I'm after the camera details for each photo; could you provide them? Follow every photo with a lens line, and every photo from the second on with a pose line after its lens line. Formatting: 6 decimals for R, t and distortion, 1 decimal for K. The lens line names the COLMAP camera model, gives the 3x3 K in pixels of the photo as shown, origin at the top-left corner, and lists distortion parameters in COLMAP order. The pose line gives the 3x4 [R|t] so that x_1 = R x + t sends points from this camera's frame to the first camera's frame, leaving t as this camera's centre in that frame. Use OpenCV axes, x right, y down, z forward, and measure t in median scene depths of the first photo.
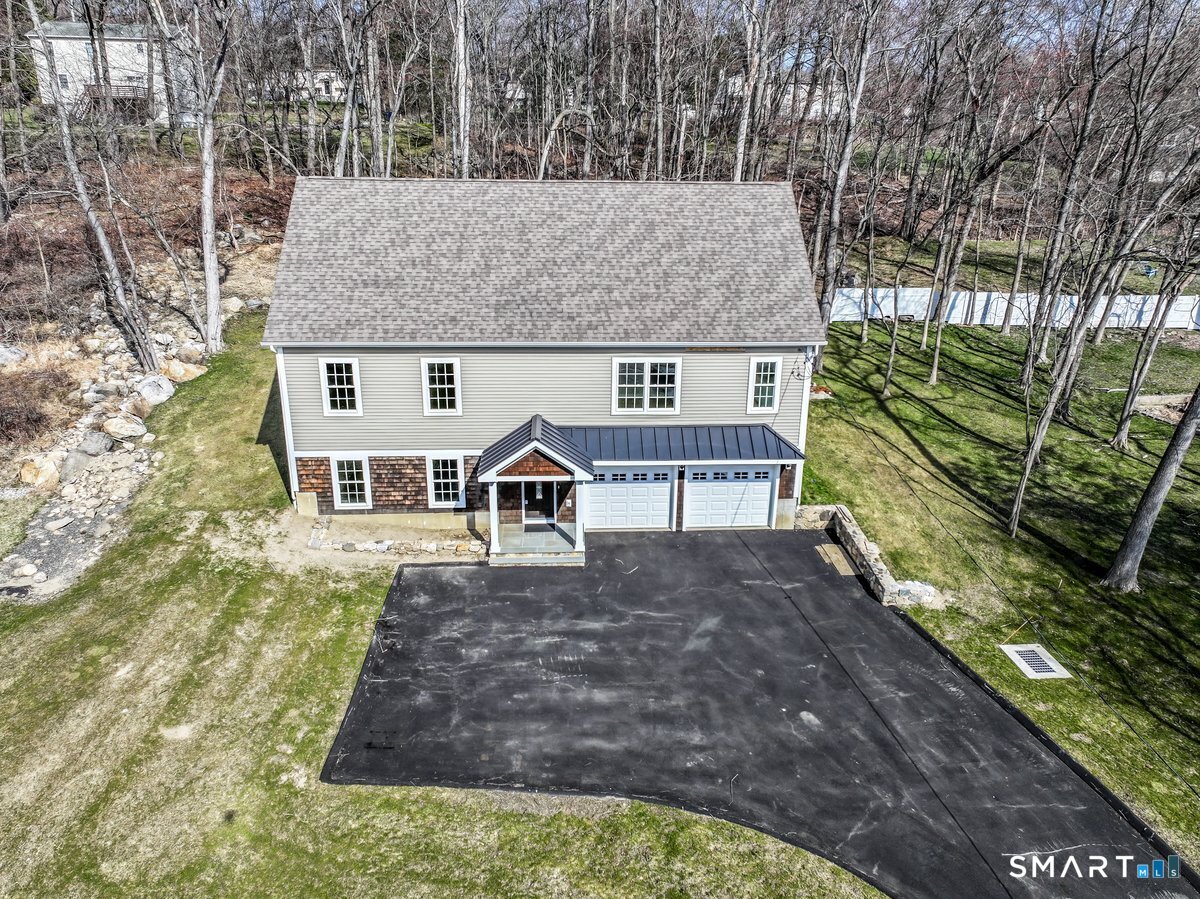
lens RADIAL K [[865.9, 0, 623.5], [0, 865.9, 442.4], [0, 0, 1]] dist [0.005314, 0.003025]
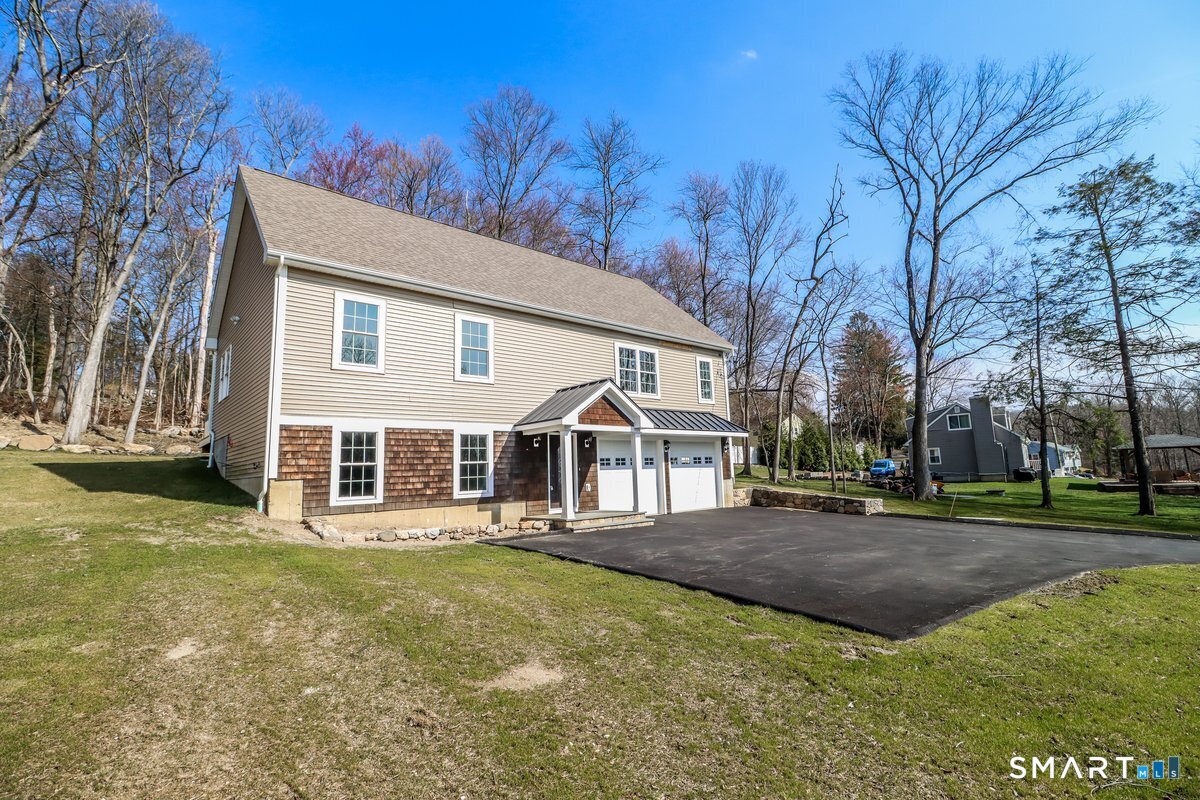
lens RADIAL K [[563.4, 0, 621.5], [0, 563.4, 382.4], [0, 0, 1]] dist [-0.001751, -0.007808]
pose [[0.783006, 0.052899, 0.619761, -0.437770], [0.247891, 0.887295, -0.388919, 0.224205], [-0.570484, 0.458159, 0.681644, 0.518226]]
